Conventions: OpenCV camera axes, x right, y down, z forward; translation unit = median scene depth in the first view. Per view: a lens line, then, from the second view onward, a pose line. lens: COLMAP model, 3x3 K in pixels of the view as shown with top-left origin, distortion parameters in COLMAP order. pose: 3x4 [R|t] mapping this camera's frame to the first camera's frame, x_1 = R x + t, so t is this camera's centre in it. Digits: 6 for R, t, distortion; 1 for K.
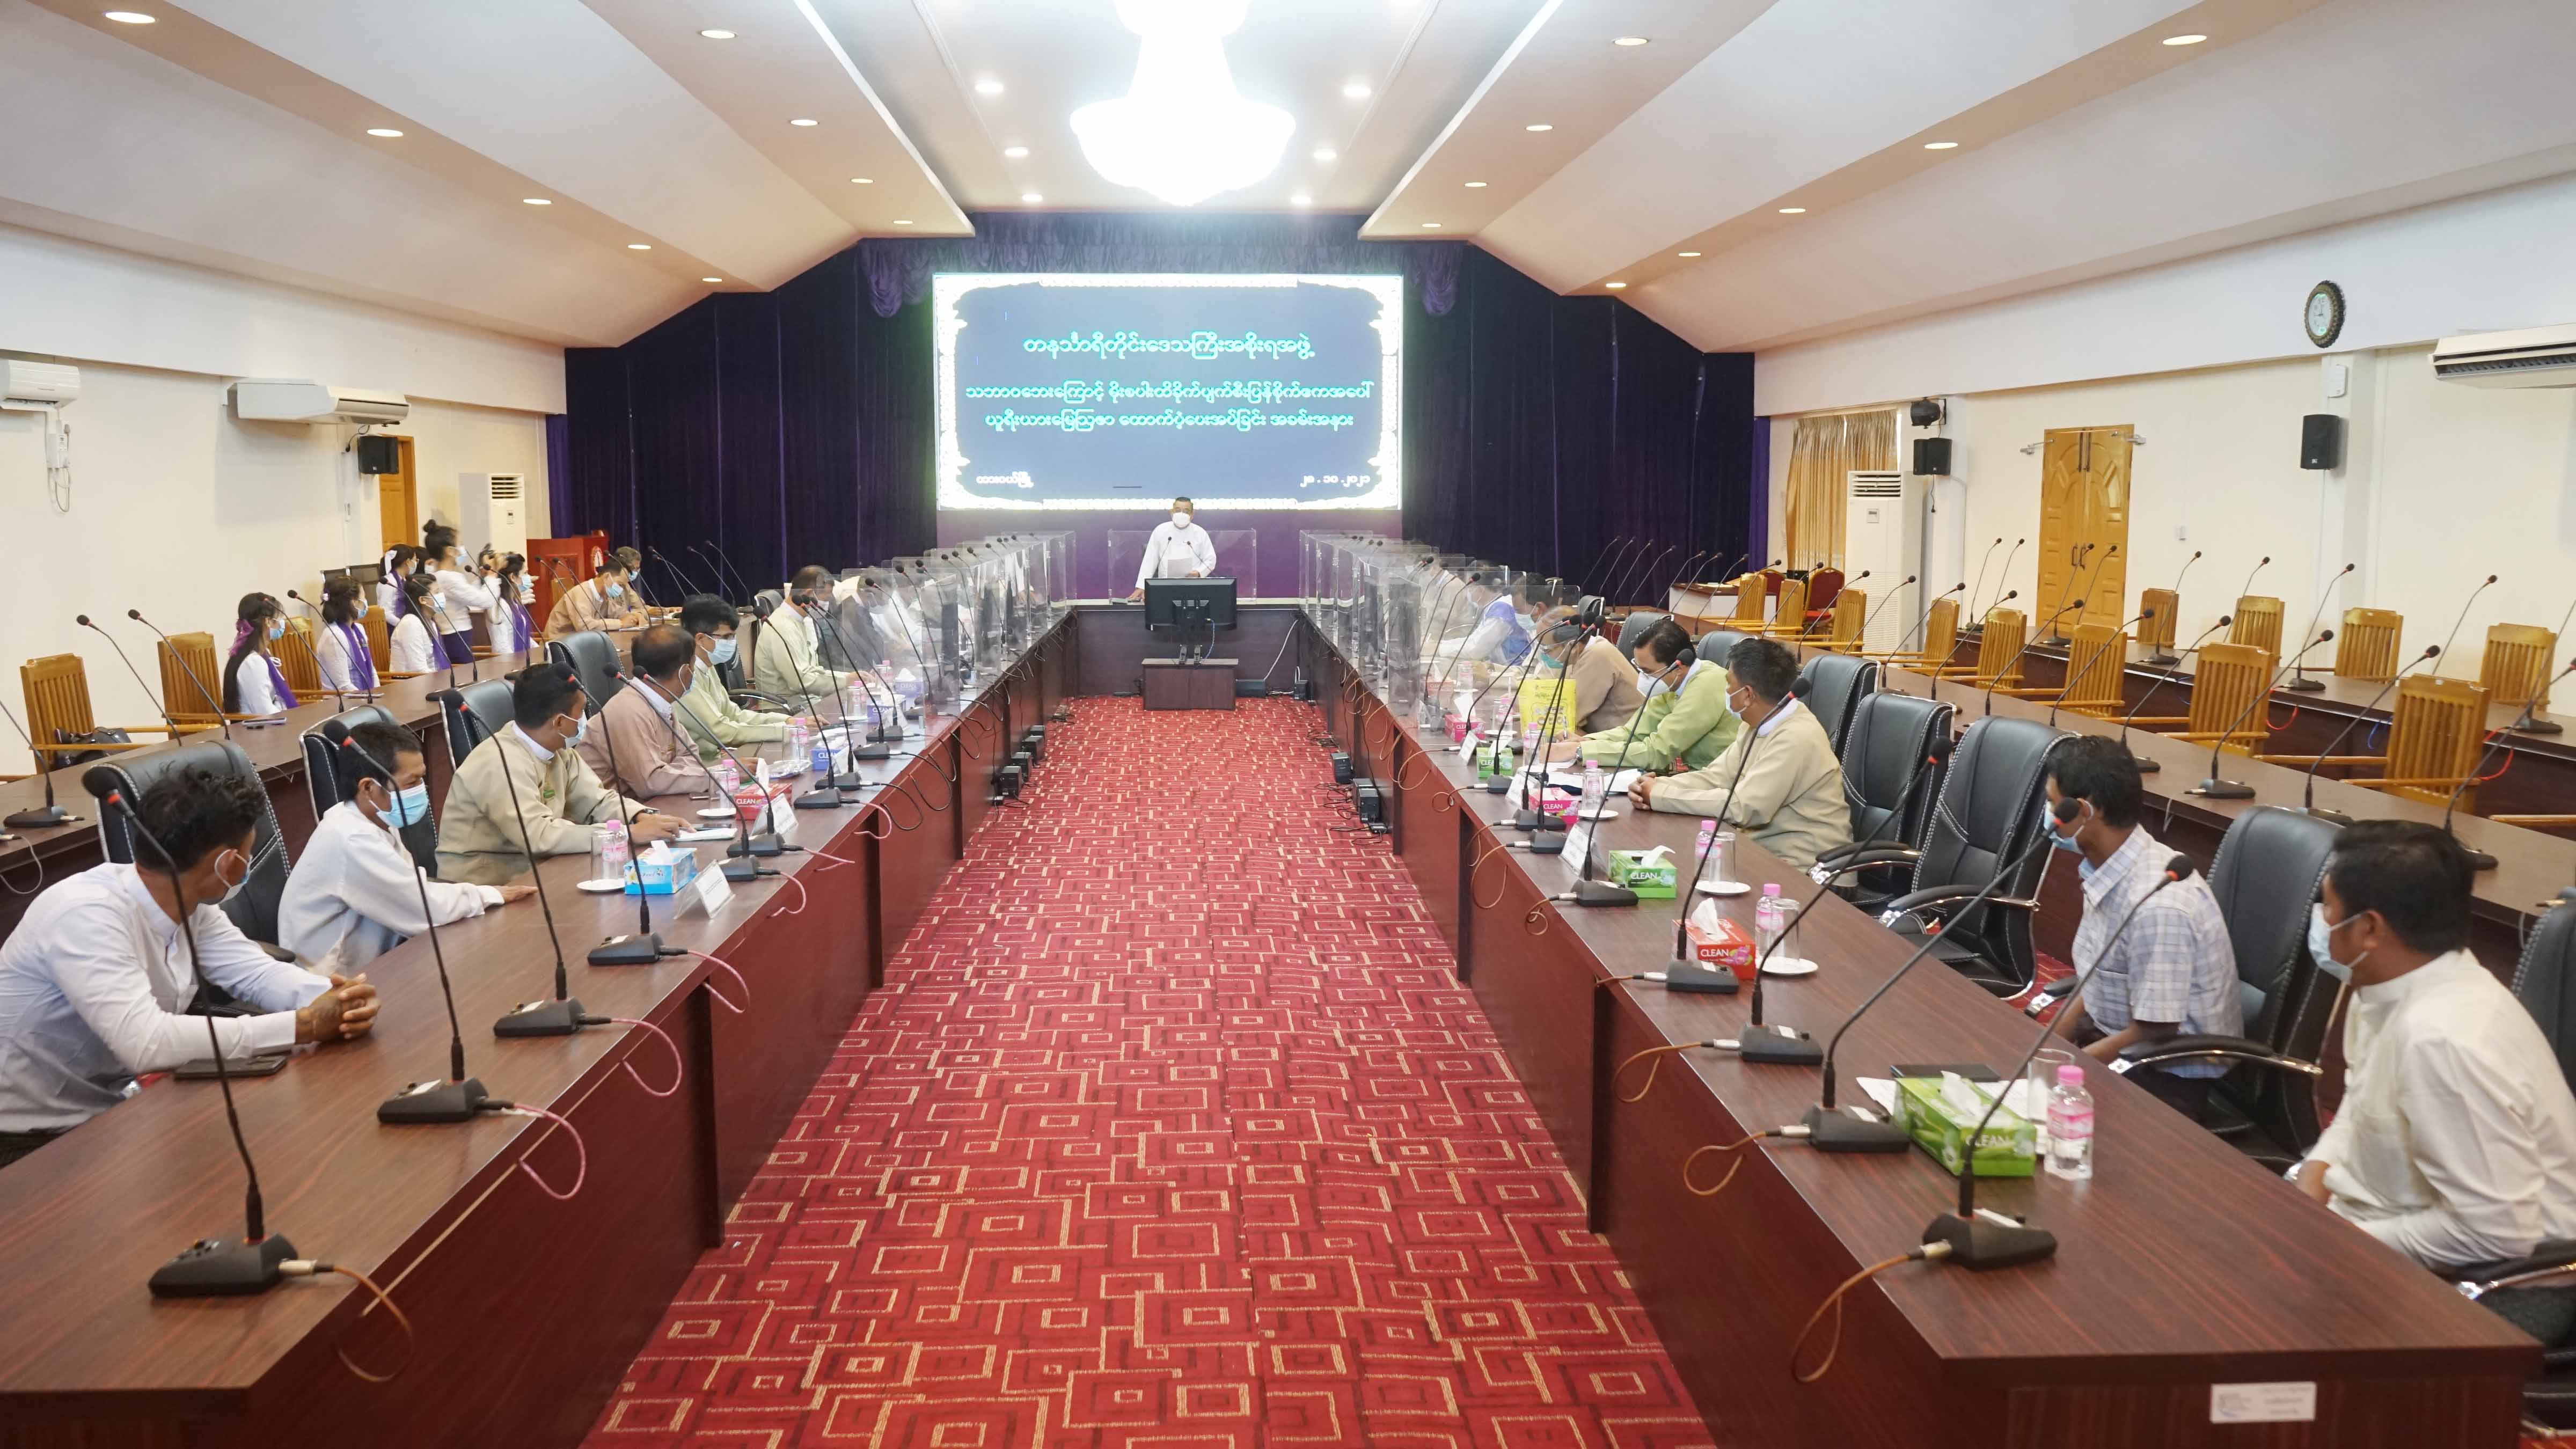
lens RADIAL K [[2068.3, 0, 1288.0], [0, 2068.3, 724.5], [0, 0, 1]] dist [0.002706, 0.004620]
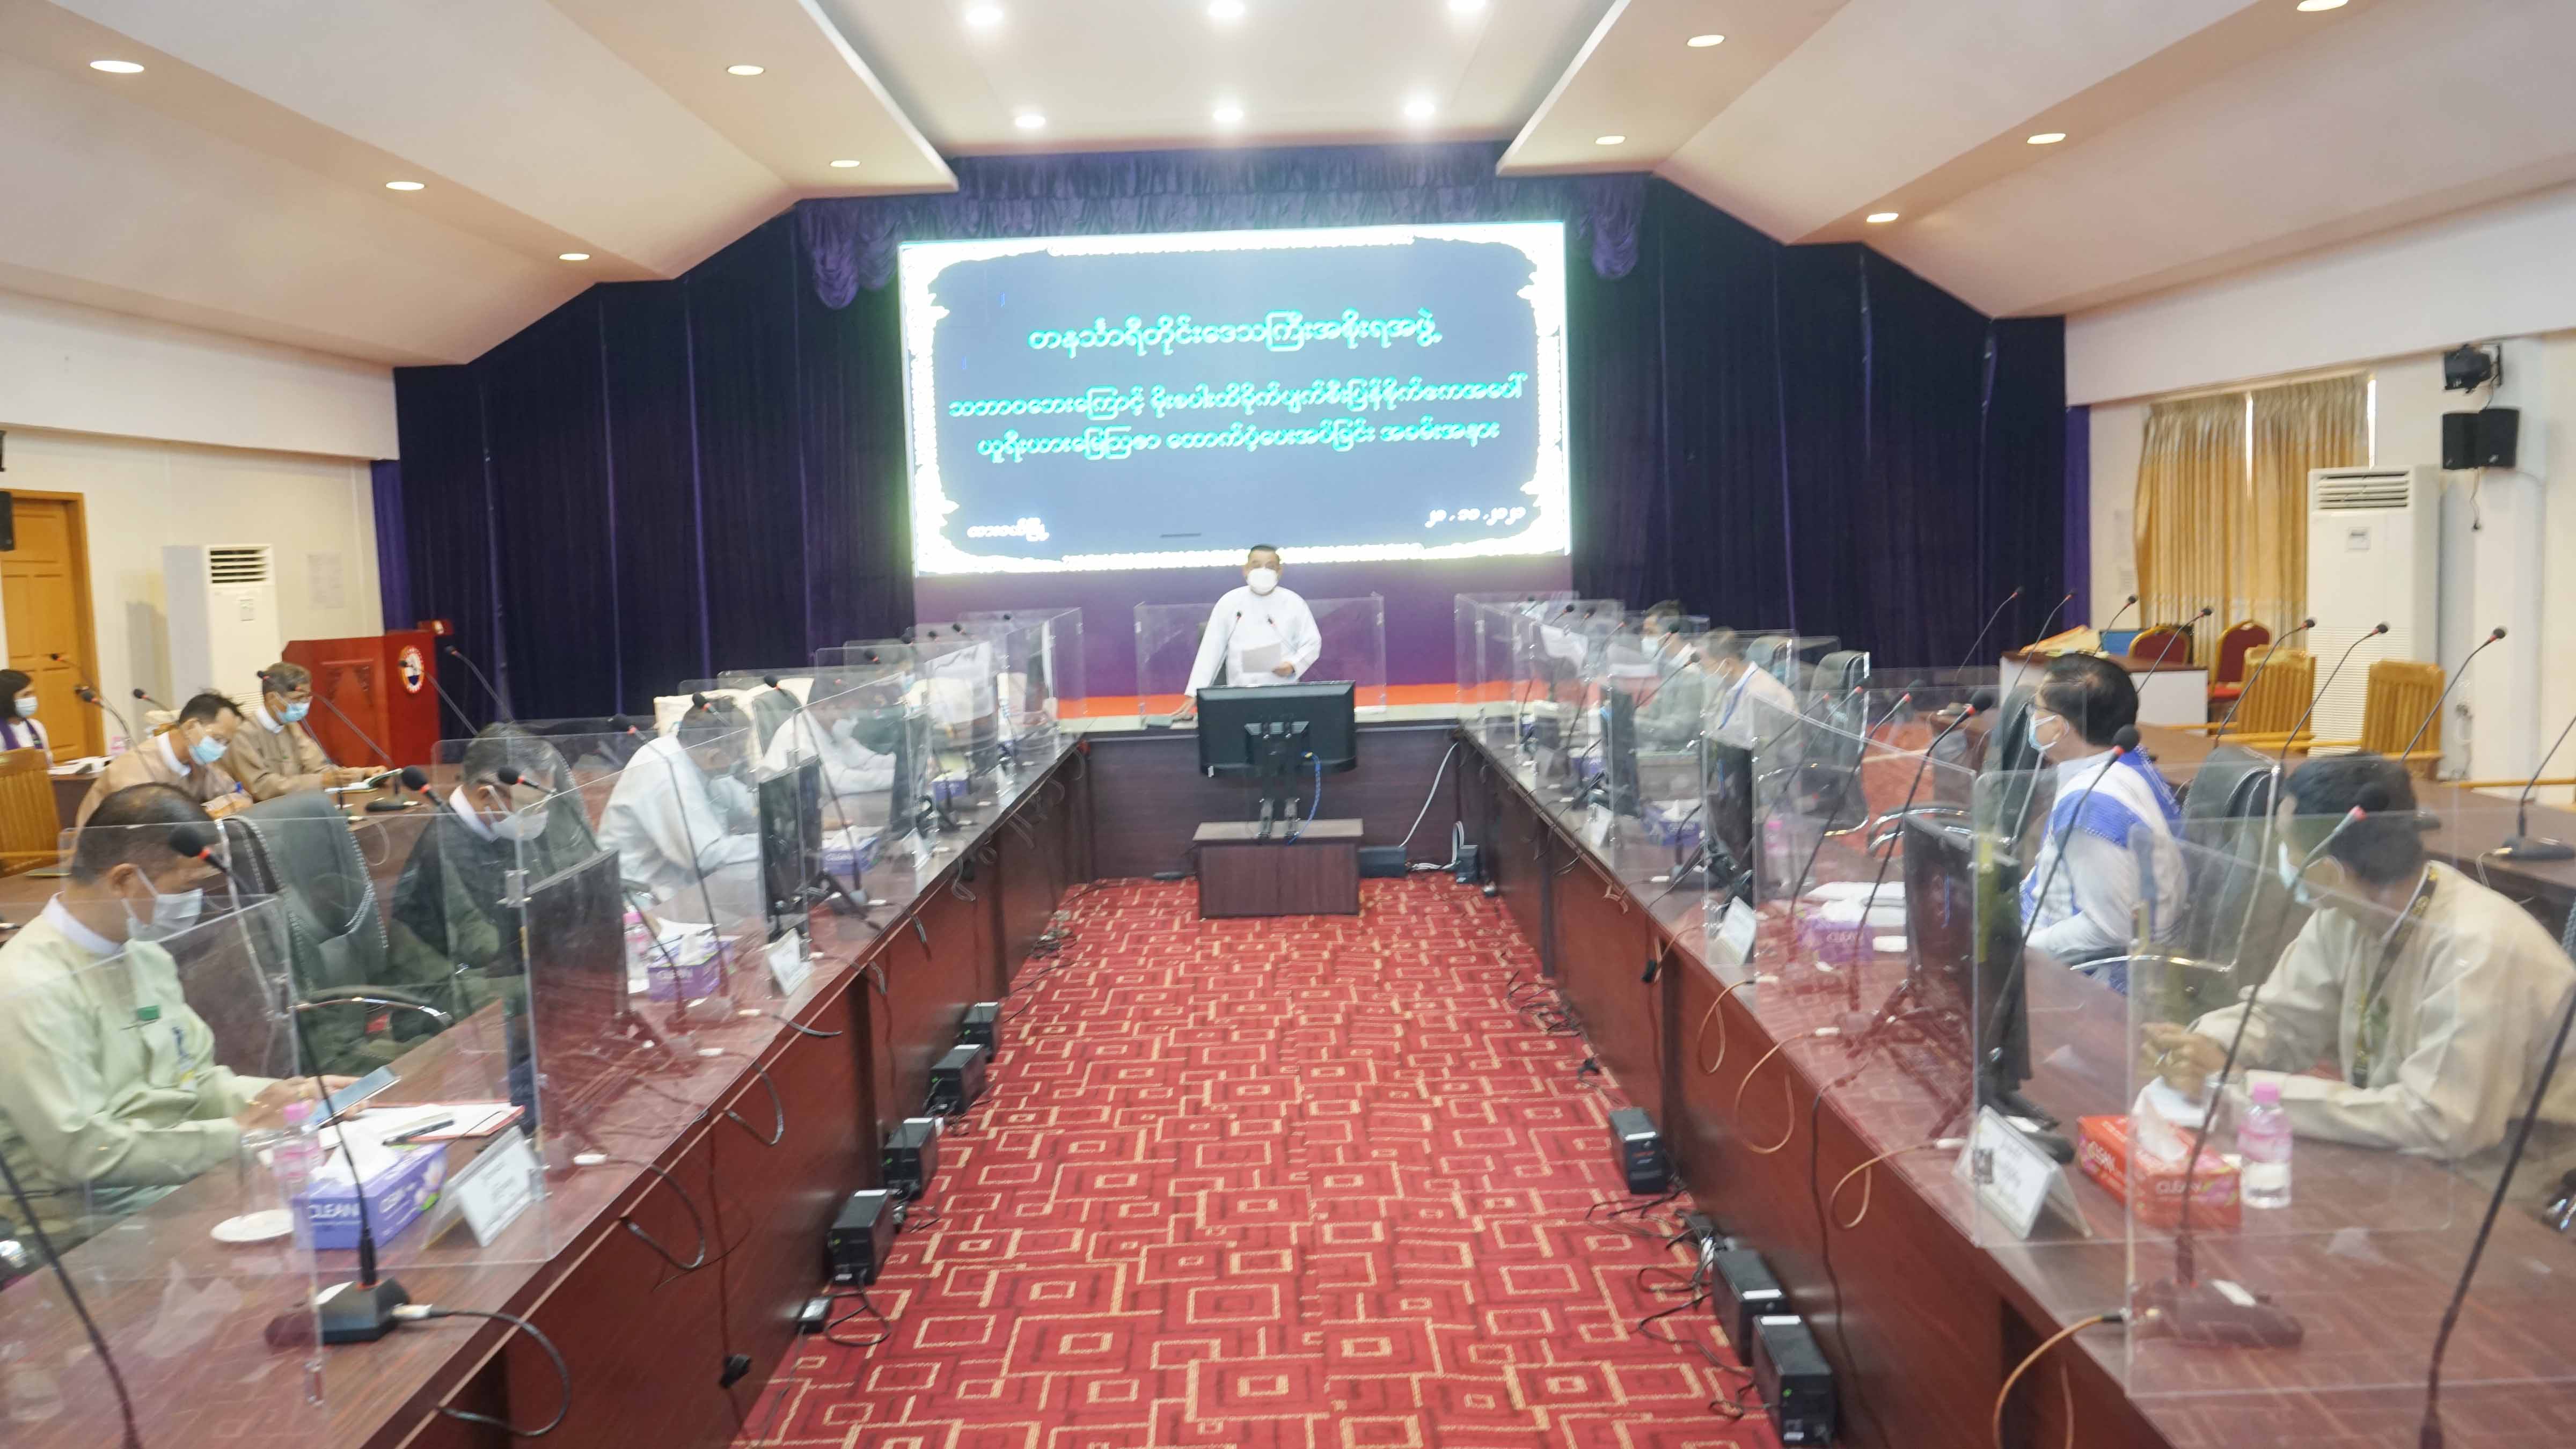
lens RADIAL K [[2068.3, 0, 1288.0], [0, 2068.3, 724.5], [0, 0, 1]] dist [0.002706, 0.004620]
pose [[0.998927, -0.029276, -0.035889, -0.017697], [0.028424, 0.999308, -0.024009, -0.032268], [0.036567, 0.022963, 0.999067, 0.298233]]
